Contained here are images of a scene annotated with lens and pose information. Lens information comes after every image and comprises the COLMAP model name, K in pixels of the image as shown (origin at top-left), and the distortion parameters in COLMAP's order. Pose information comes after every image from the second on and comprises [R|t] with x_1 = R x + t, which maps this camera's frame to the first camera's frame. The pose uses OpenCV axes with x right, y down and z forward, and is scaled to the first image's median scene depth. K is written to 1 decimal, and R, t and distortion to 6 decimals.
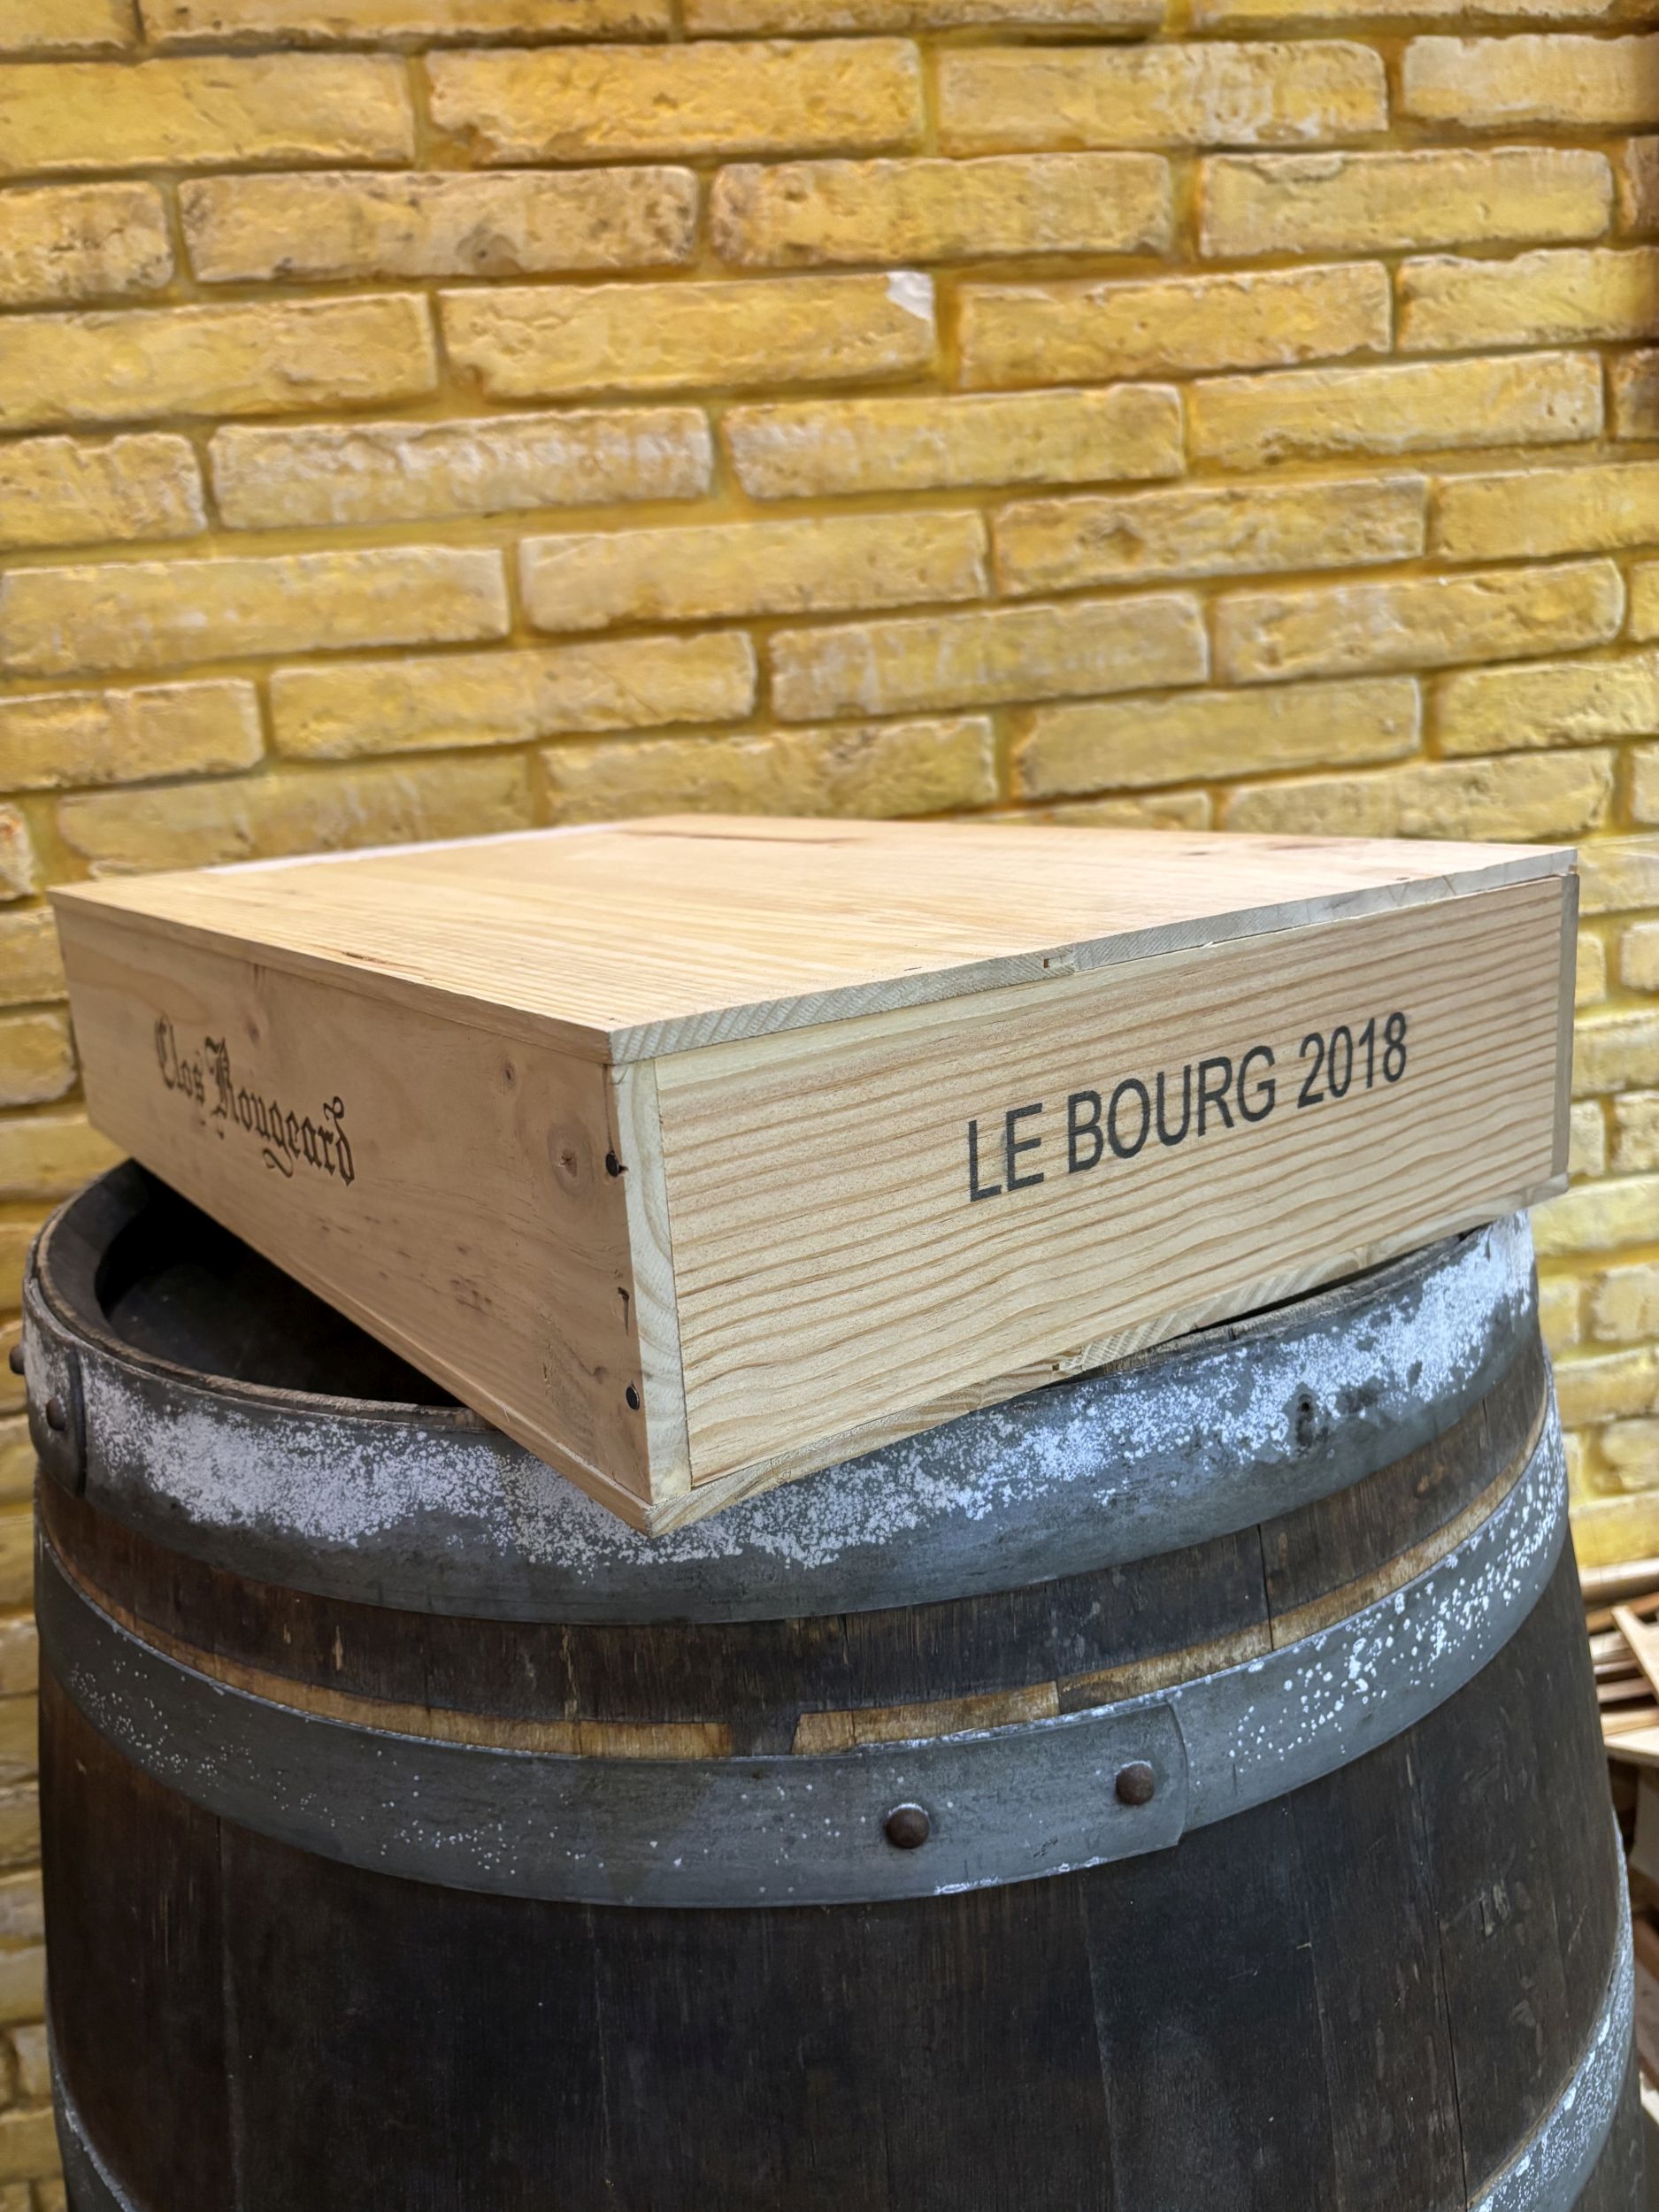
lens RADIAL K [[1729.5, 0, 828.6], [0, 1729.5, 1133.4], [0, 0, 1]] dist [0.043563, -0.078543]
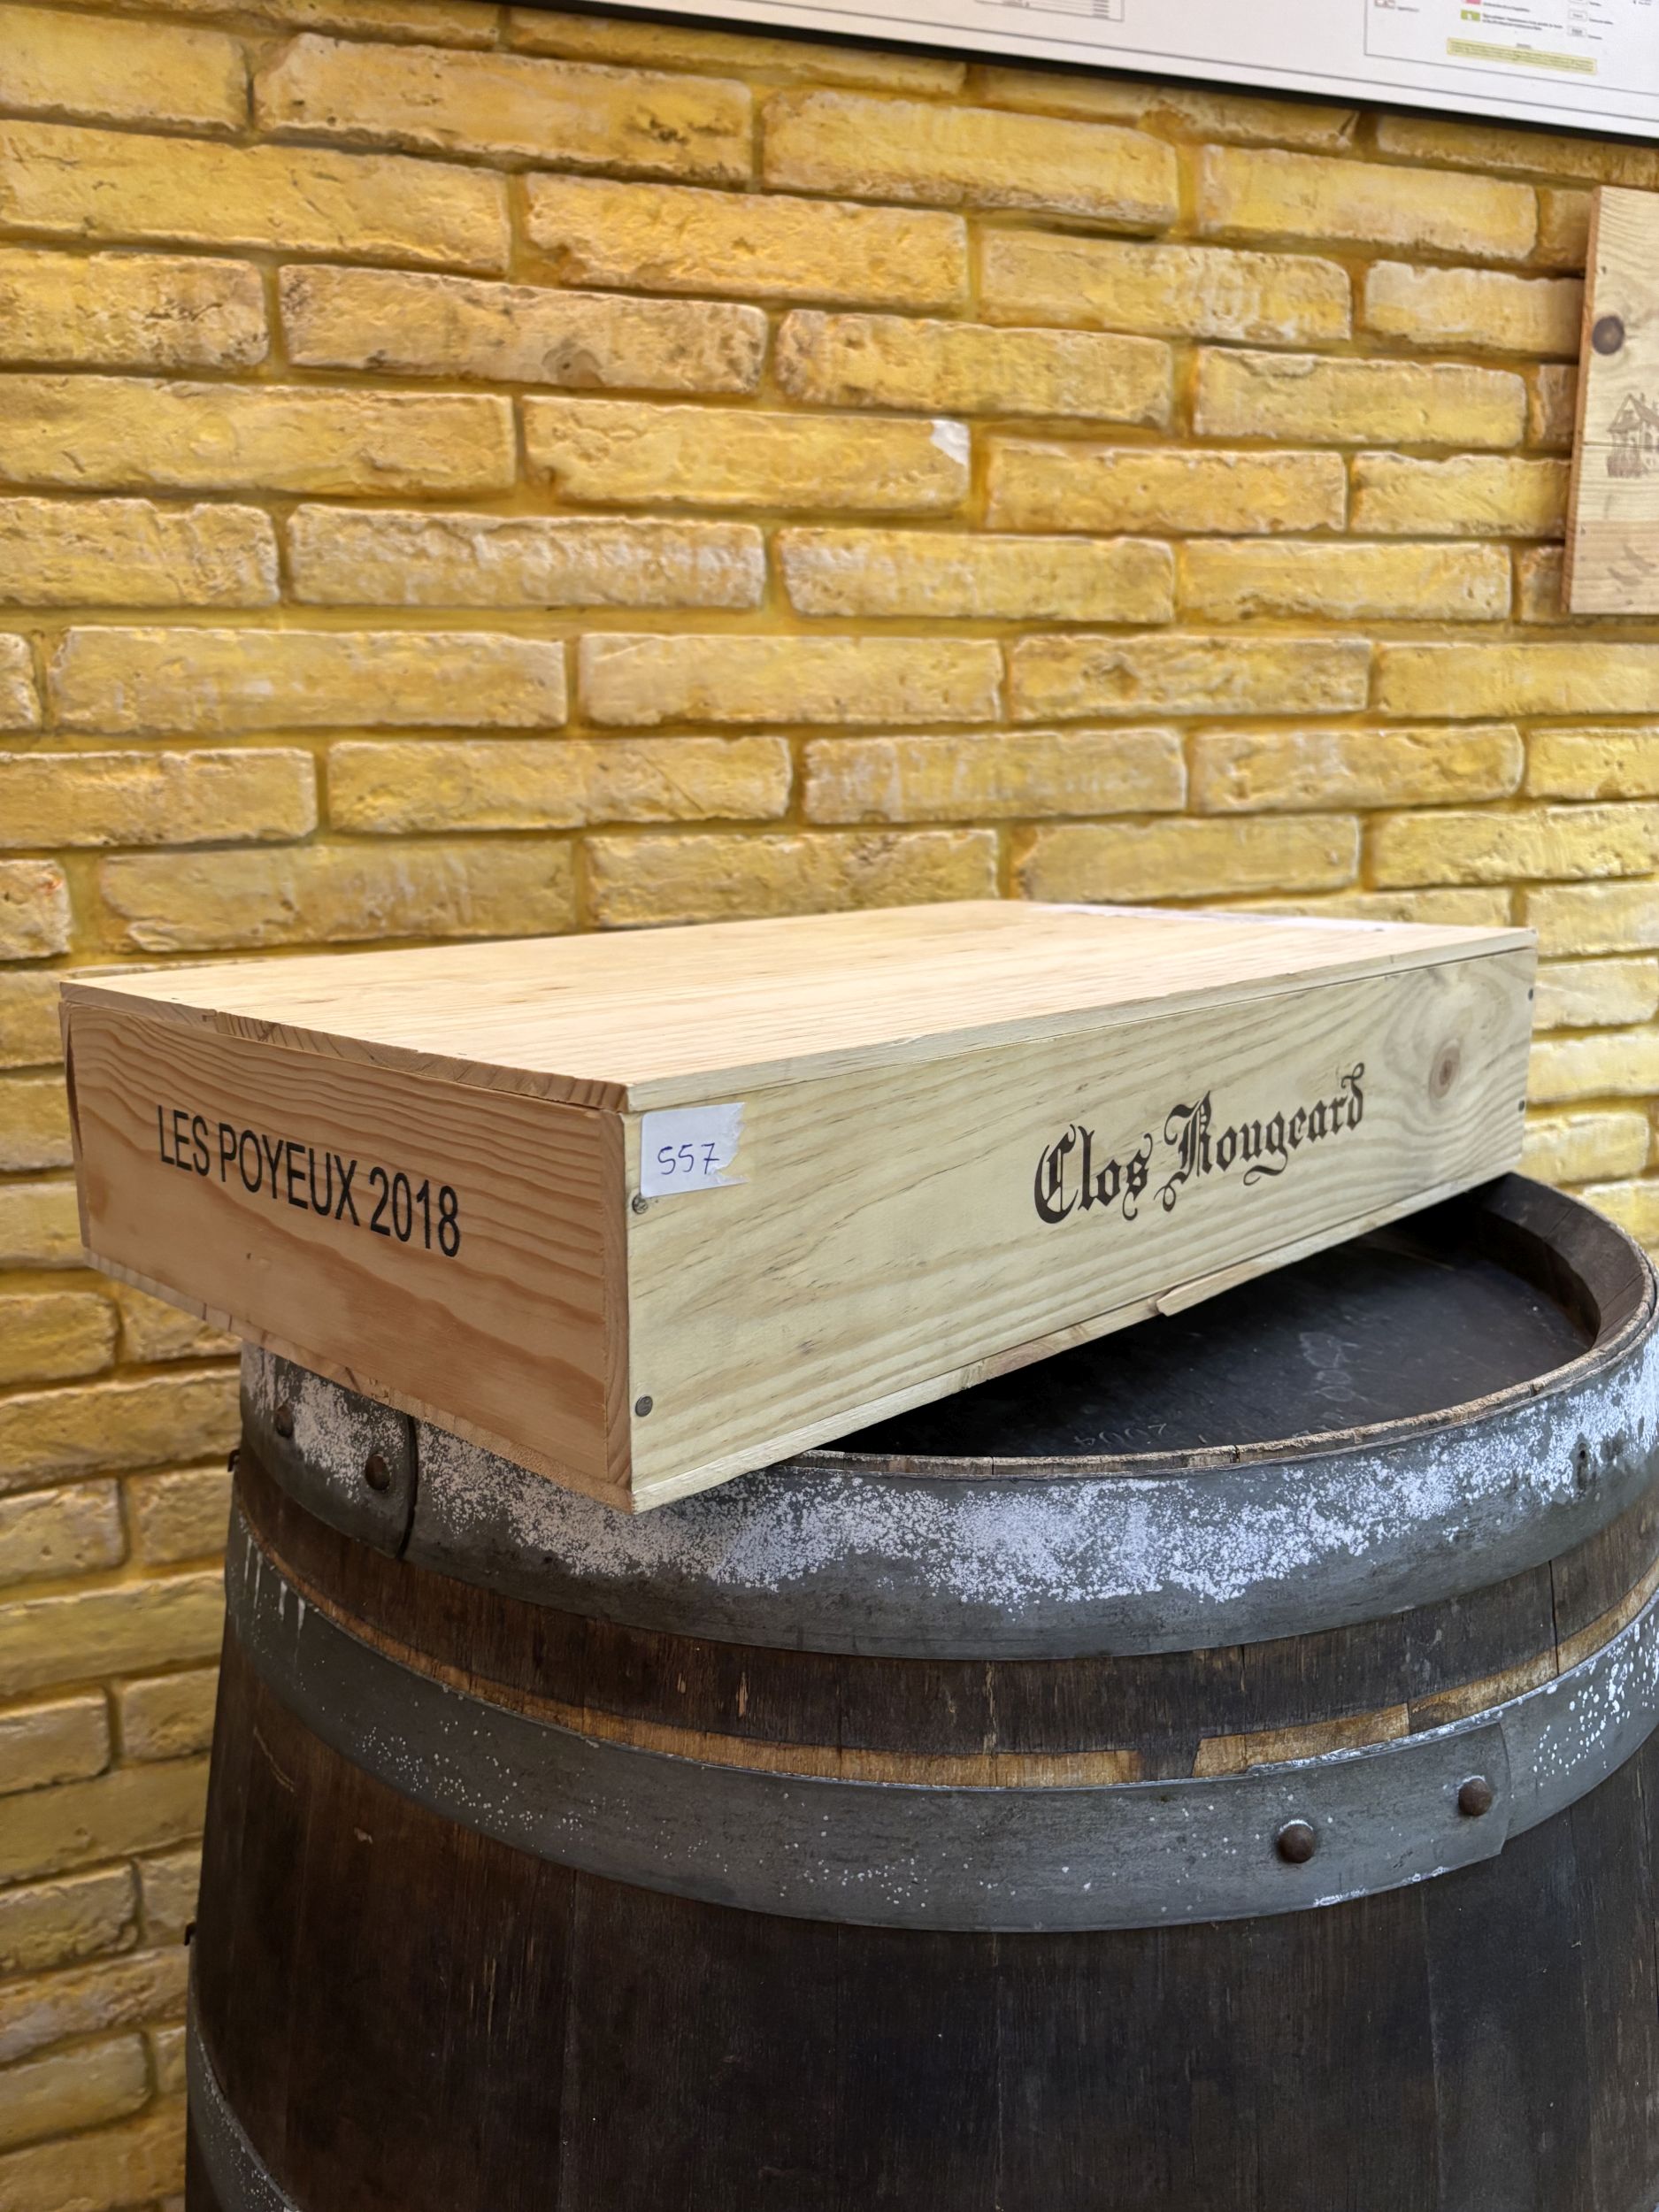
lens RADIAL K [[1742.6, 0, 829.5], [0, 1742.6, 1106.0], [0, 0, 1]] dist [0.005345, 0.003993]
pose [[0.983957, 0.030677, 0.175750, -0.214623], [-0.018154, 0.997209, -0.072422, 0.010843], [-0.177481, 0.068069, 0.981767, -0.026626]]
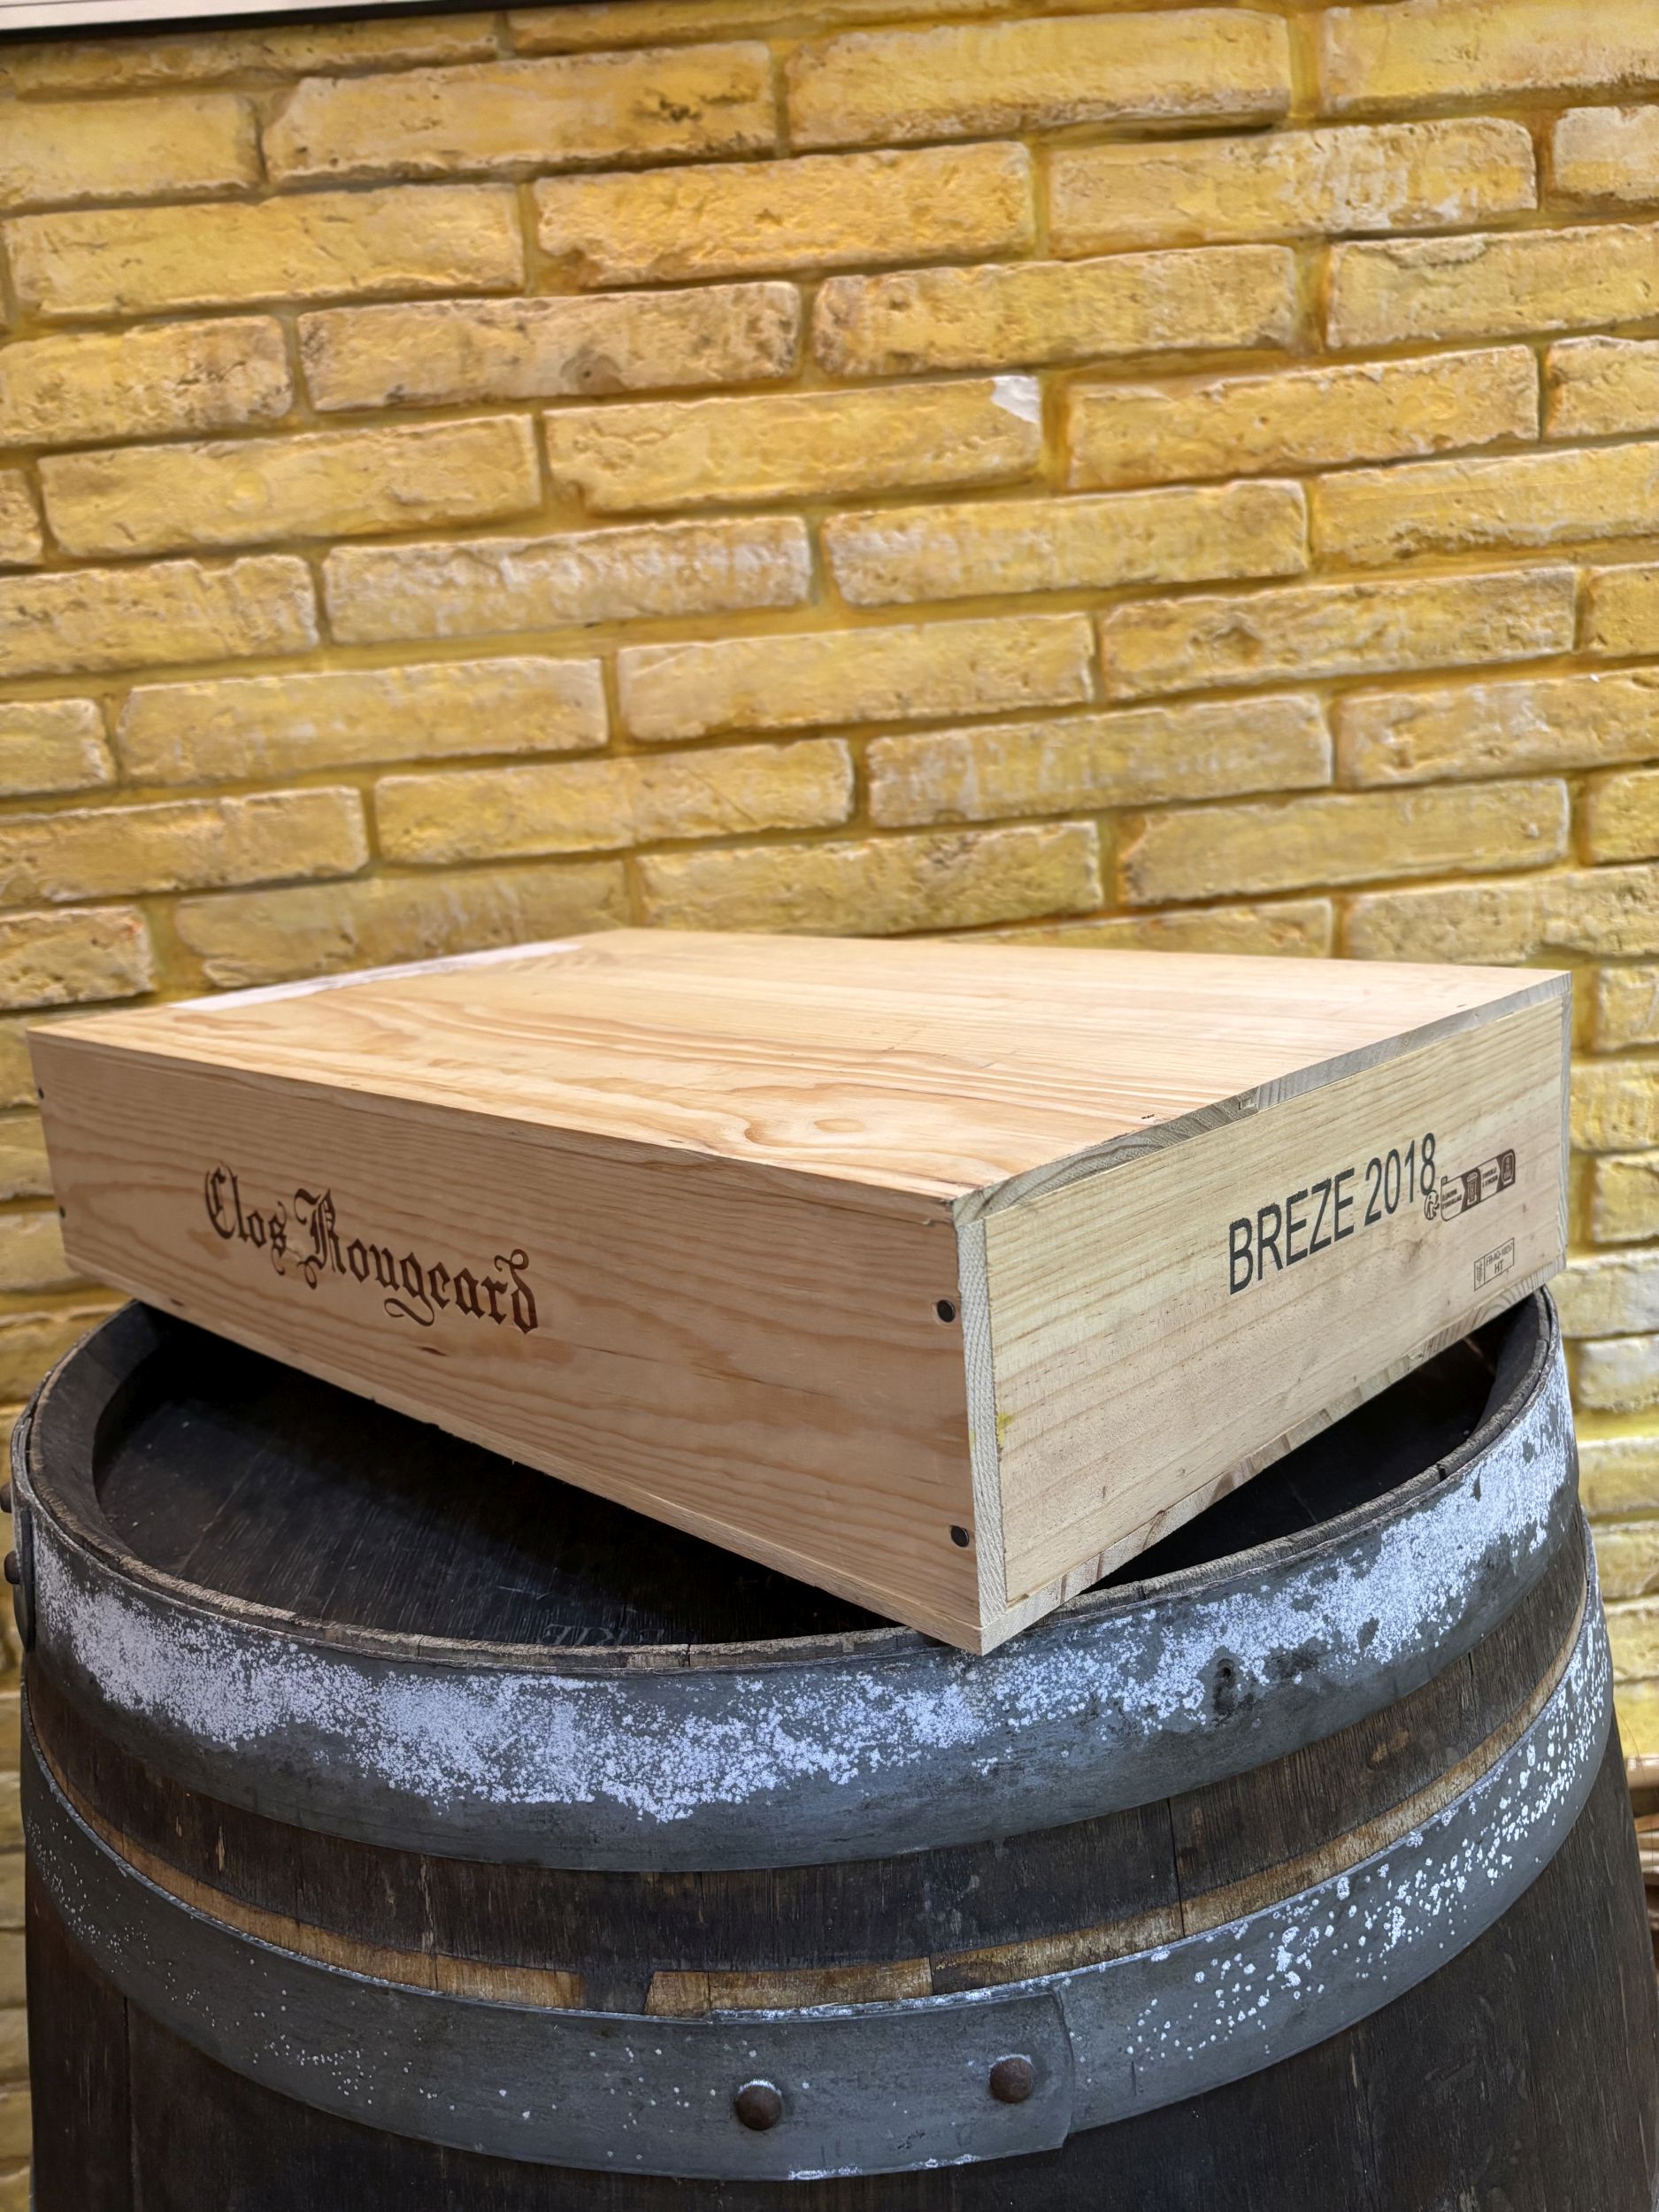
lens RADIAL K [[1742.6, 0, 829.5], [0, 1742.6, 1106.0], [0, 0, 1]] dist [0.005345, 0.003993]
pose [[0.989920, 0.028939, -0.138641, 0.094915], [-0.032840, 0.999124, -0.025927, -0.057014], [0.137769, 0.030218, 0.990003, 0.024381]]
